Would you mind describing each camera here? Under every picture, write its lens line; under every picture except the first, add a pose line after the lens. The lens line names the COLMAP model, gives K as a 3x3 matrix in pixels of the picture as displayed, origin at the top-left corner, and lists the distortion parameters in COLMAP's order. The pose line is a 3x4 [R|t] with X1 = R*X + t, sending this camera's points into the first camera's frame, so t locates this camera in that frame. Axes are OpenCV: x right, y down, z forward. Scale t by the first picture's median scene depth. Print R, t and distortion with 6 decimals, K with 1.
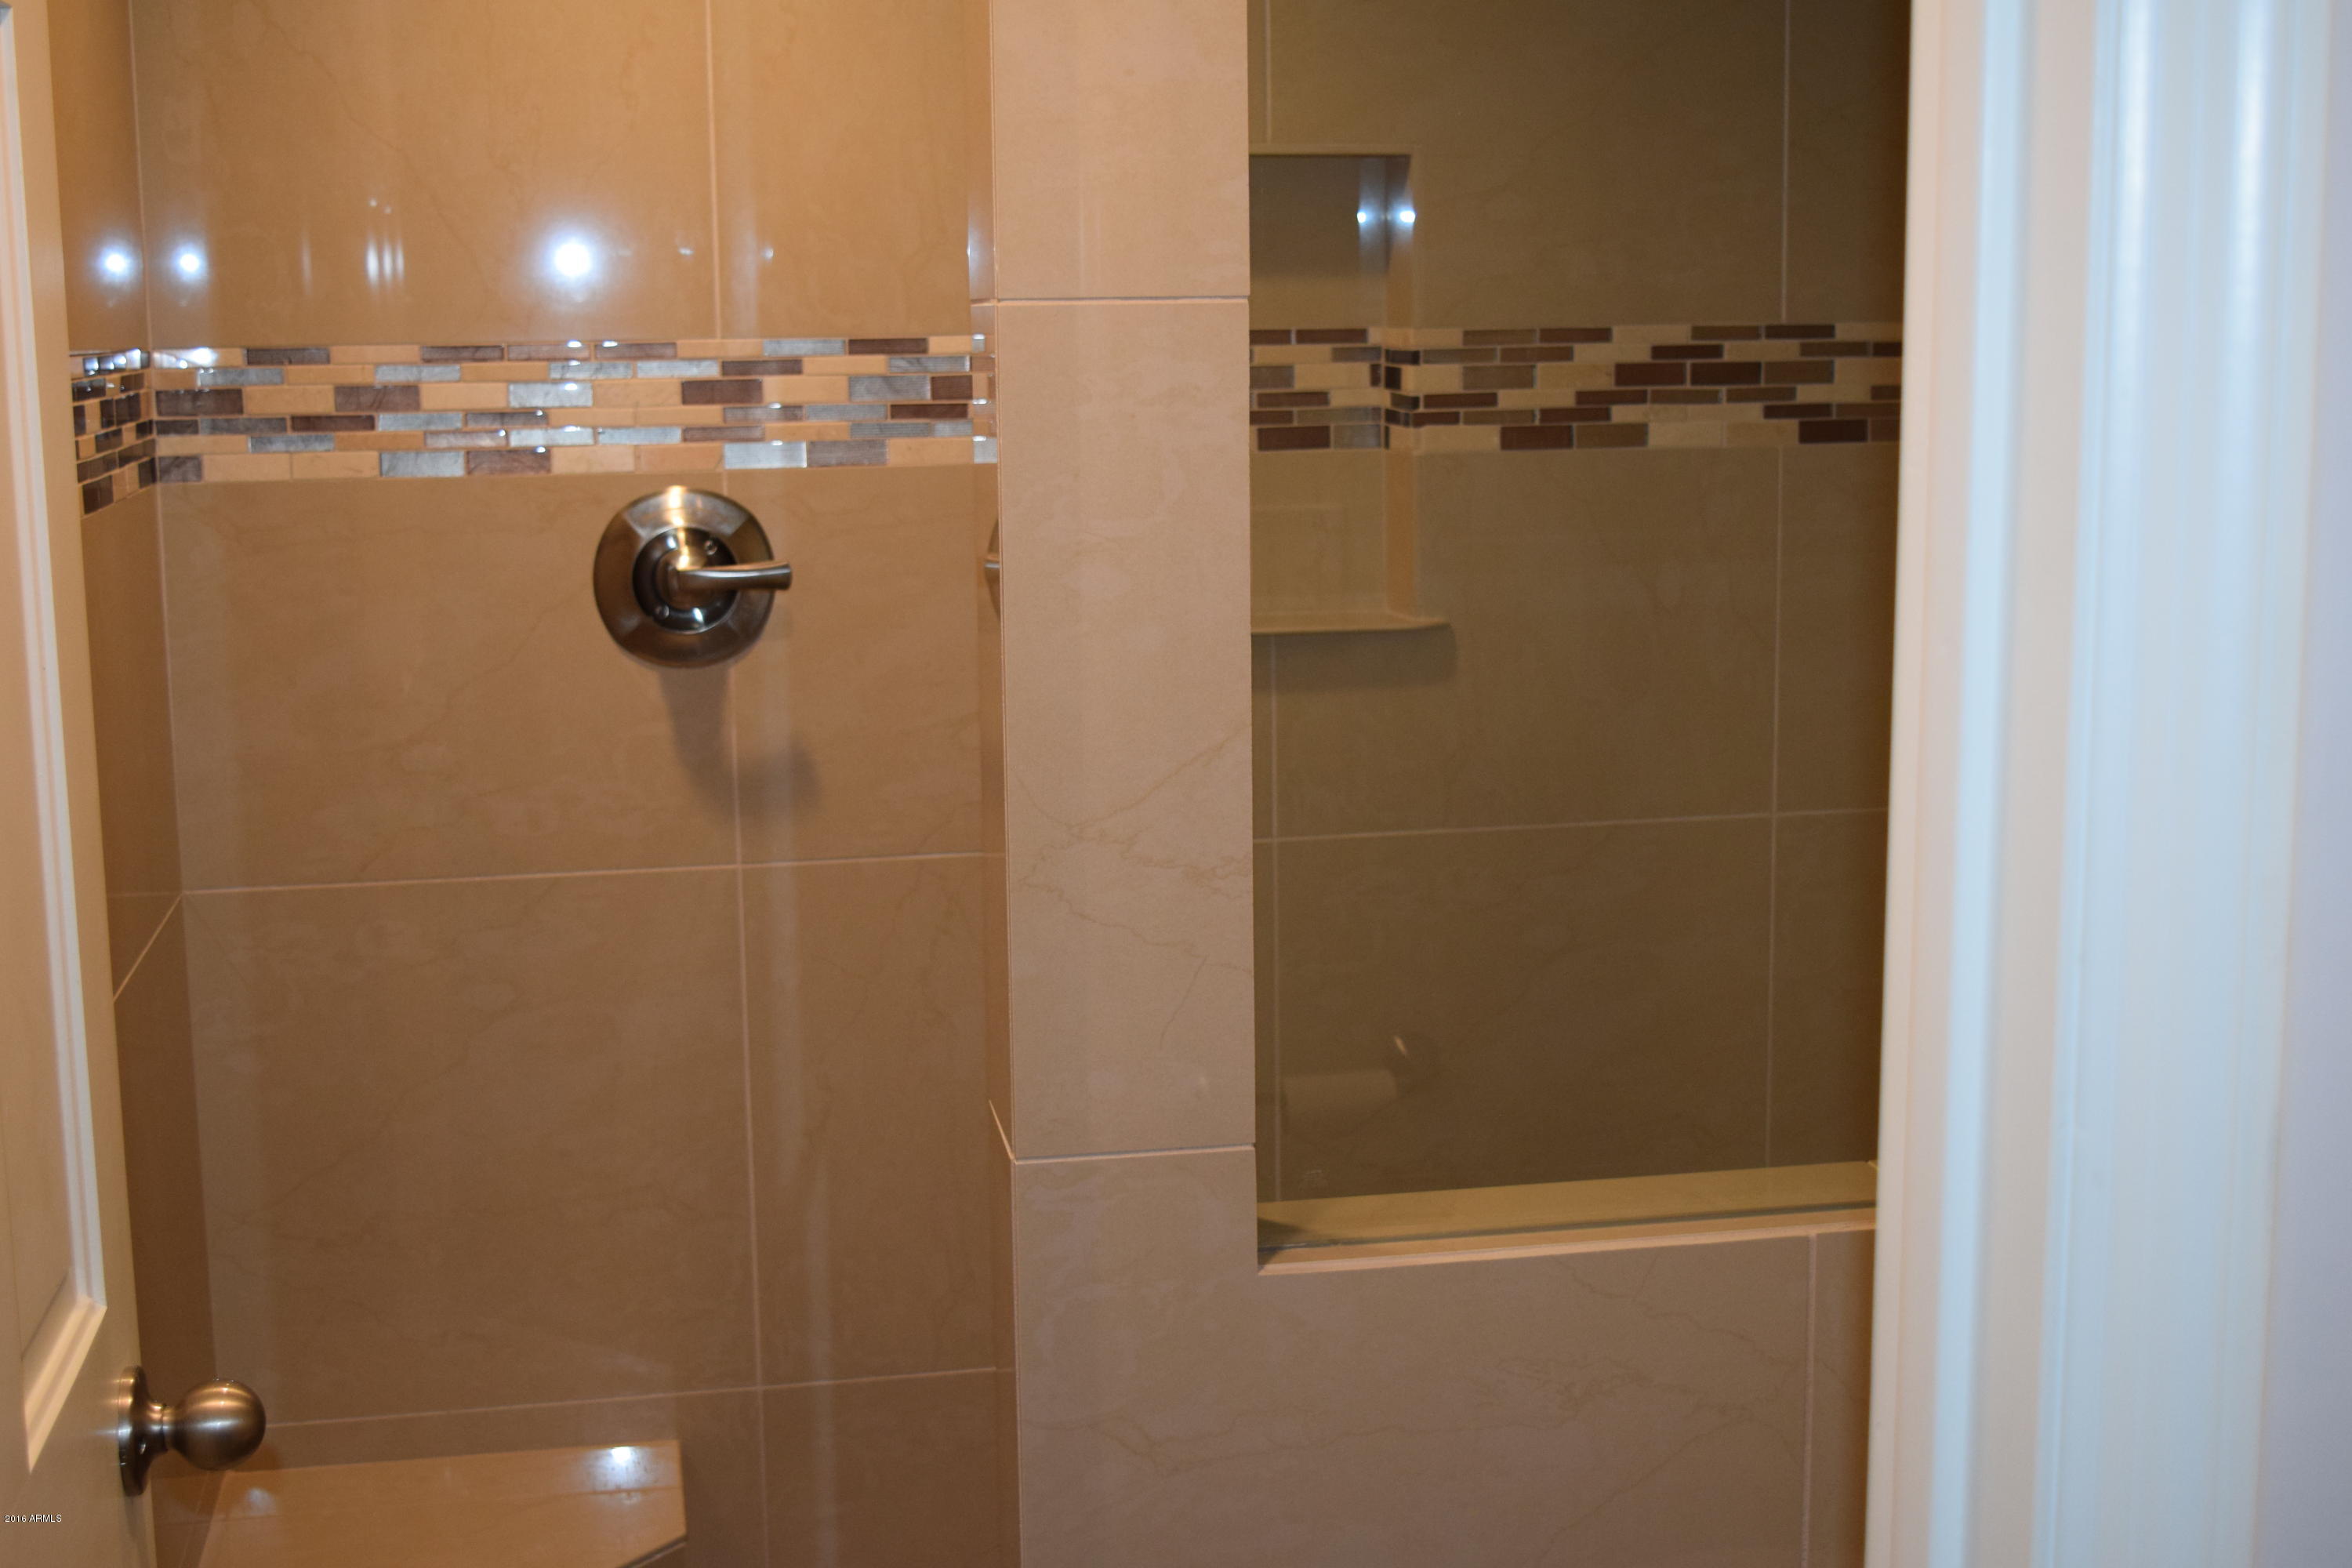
lens RADIAL K [[2971.6, 0, 1173.1], [0, 2971.6, 778.3], [0, 0, 1]] dist [-0.015820, 0.000000]
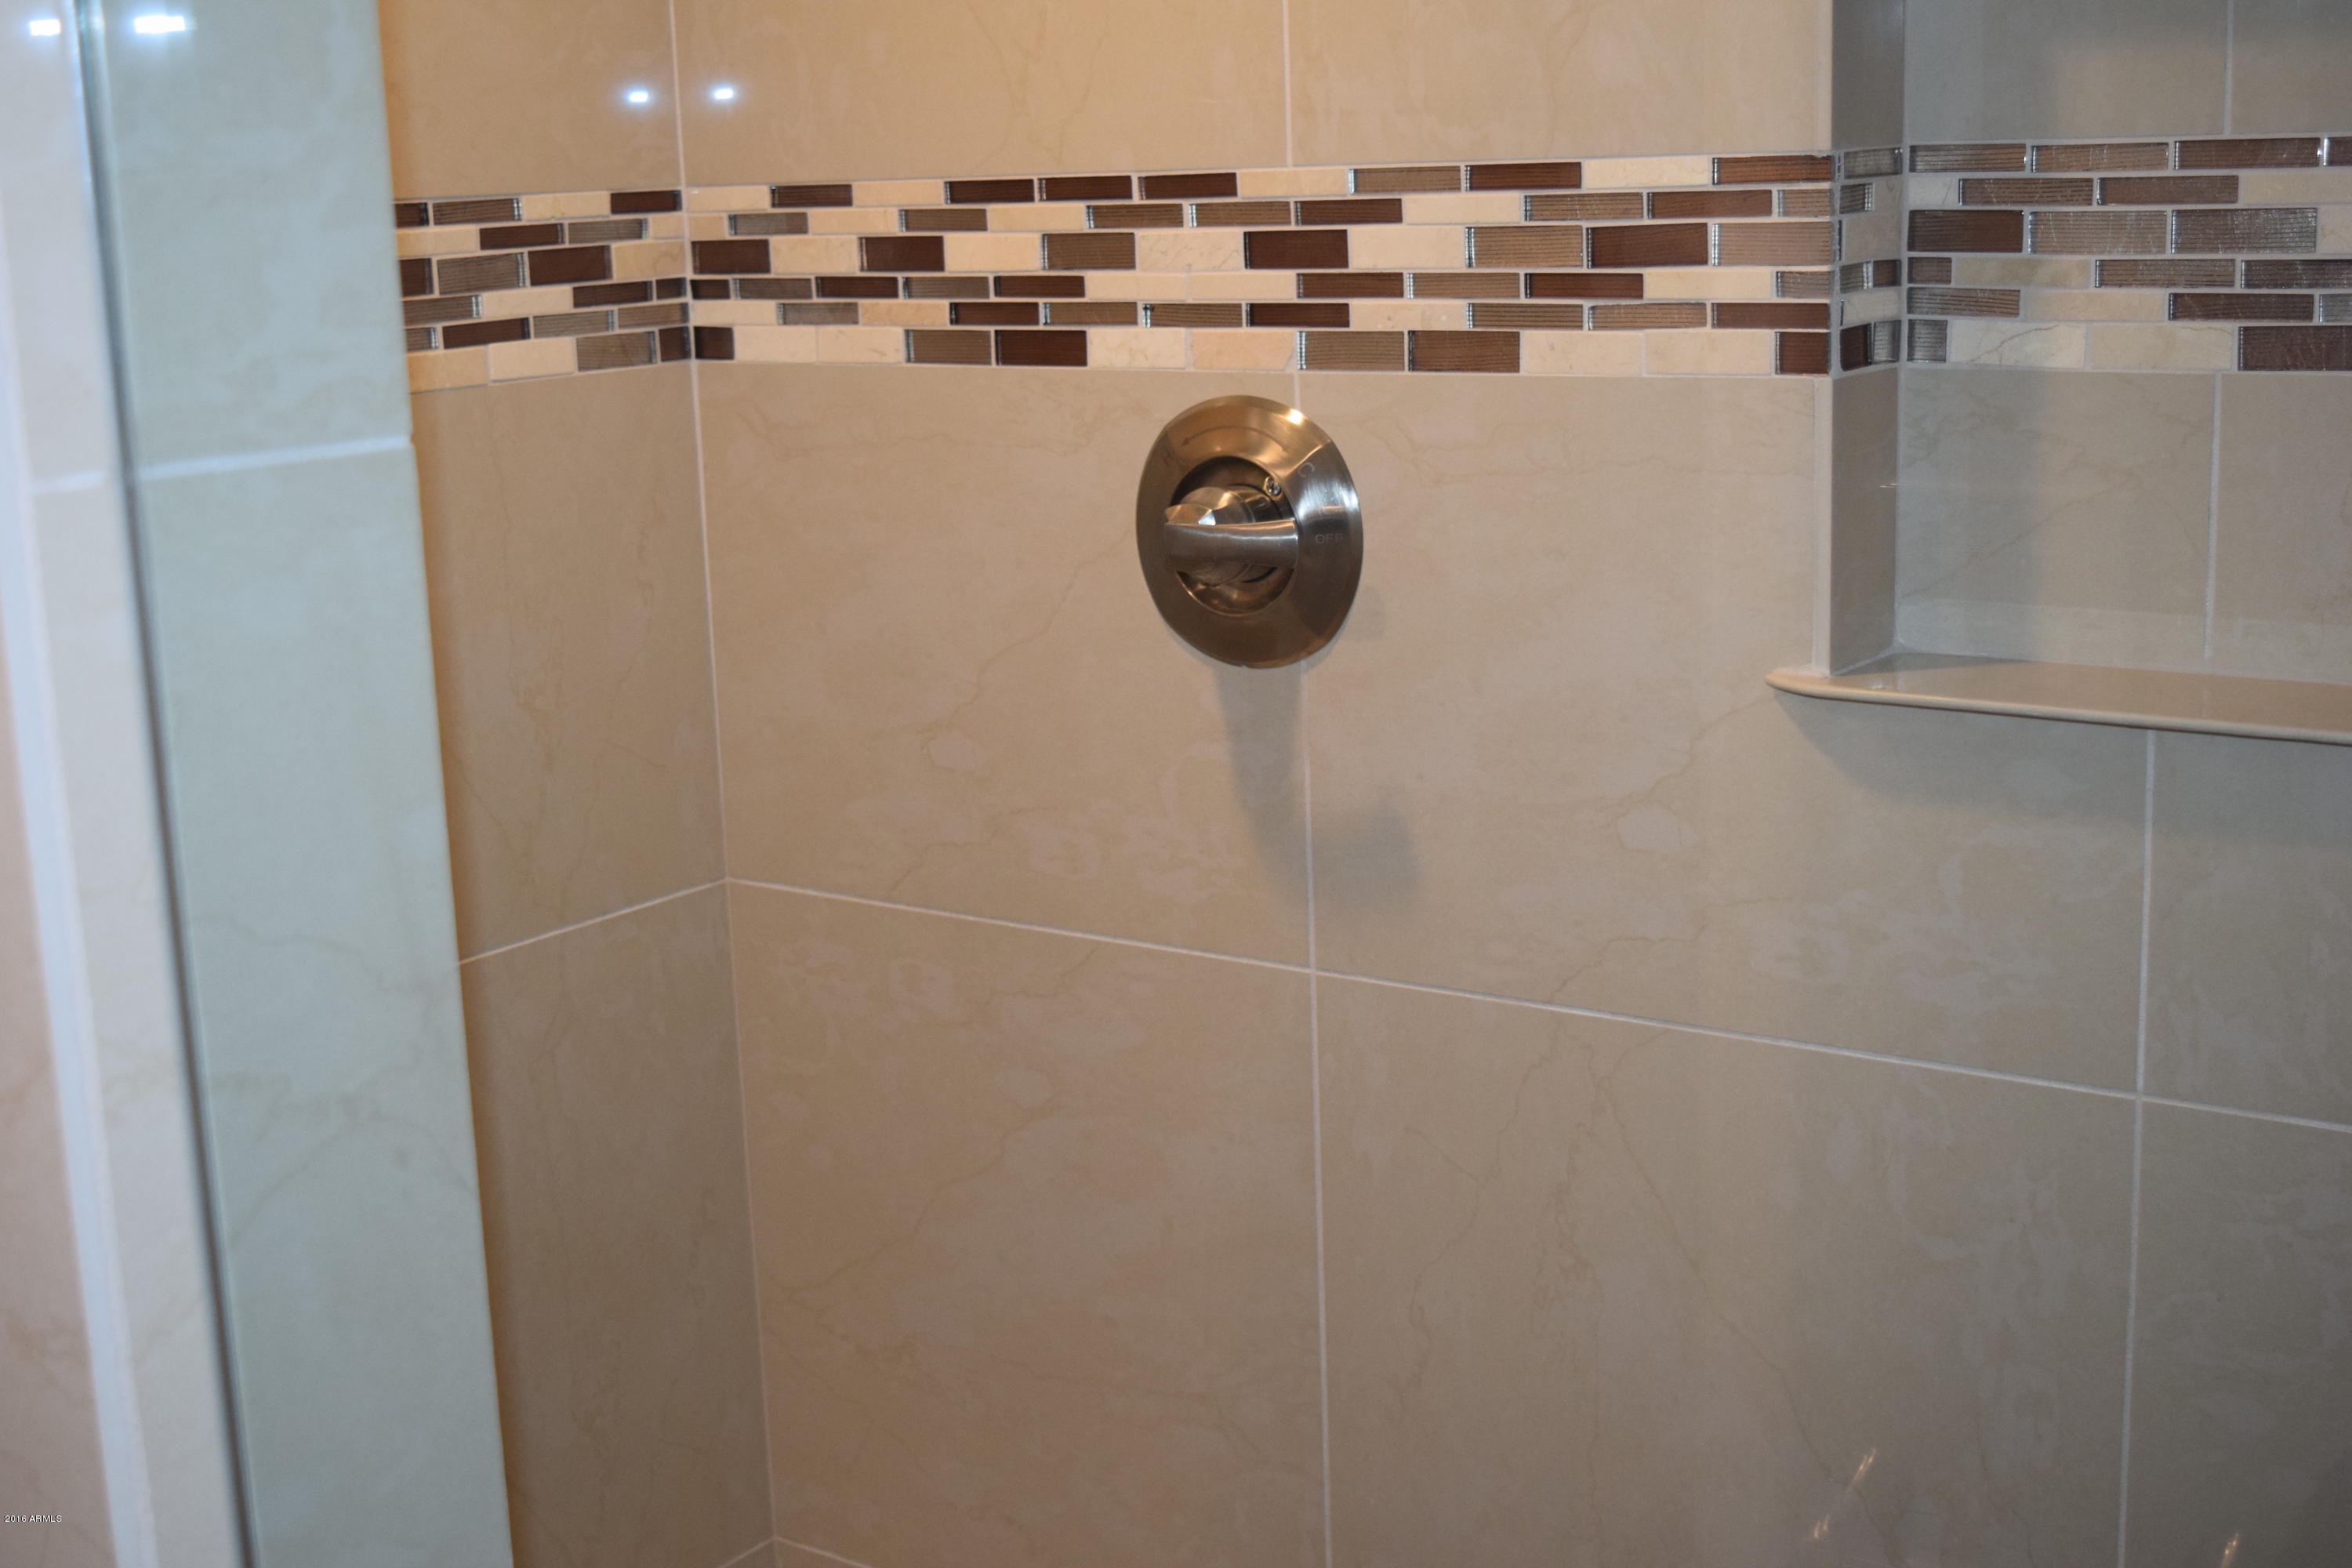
lens RADIAL K [[2971.6, 0, 1171.9], [0, 2971.6, 787.3], [0, 0, 1]] dist [-0.015820, 0.000000]
pose [[0.685308, 0.141378, -0.714398, 0.305505], [-0.092336, 0.989927, 0.107329, -0.080782], [0.722376, -0.007589, 0.691459, 0.529611]]
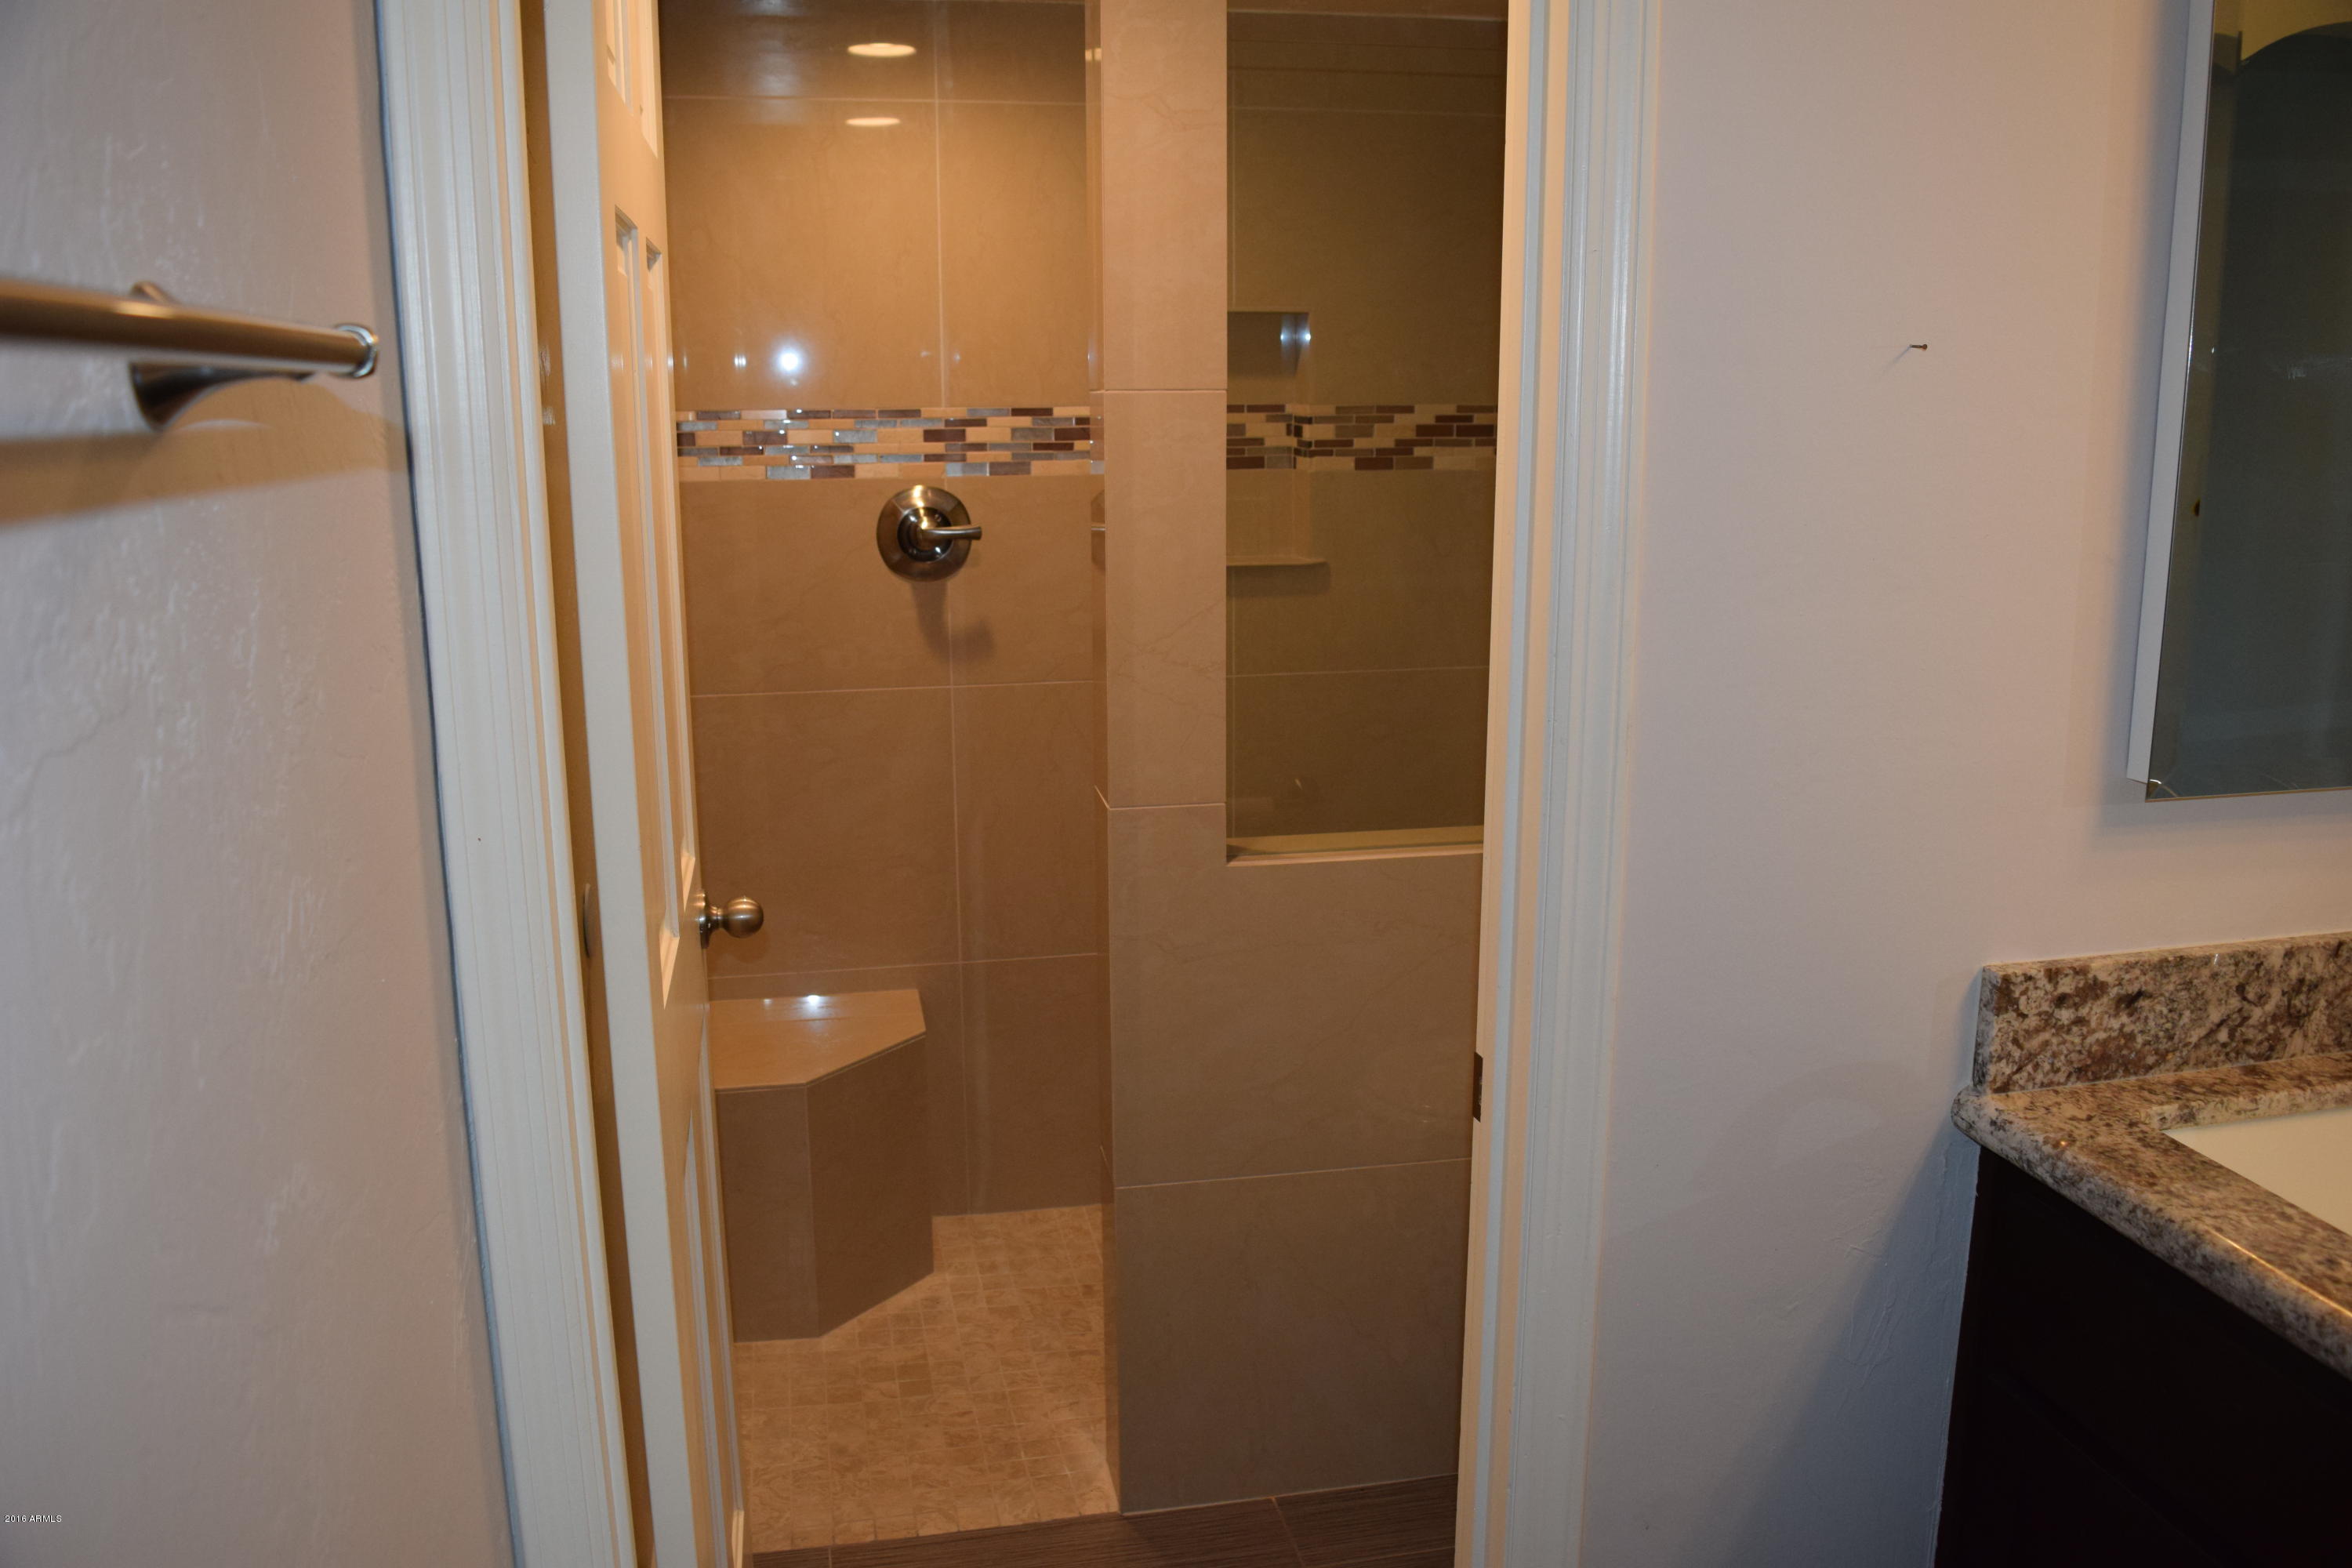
lens RADIAL K [[1839.1, 0, 1170.8], [0, 1839.1, 795.9], [0, 0, 1]] dist [-0.063249, -0.000339]
pose [[0.999957, 0.008176, 0.004460, -0.010687], [-0.008435, 0.998067, 0.061578, 0.026221], [-0.003948, -0.061613, 0.998092, -0.182087]]
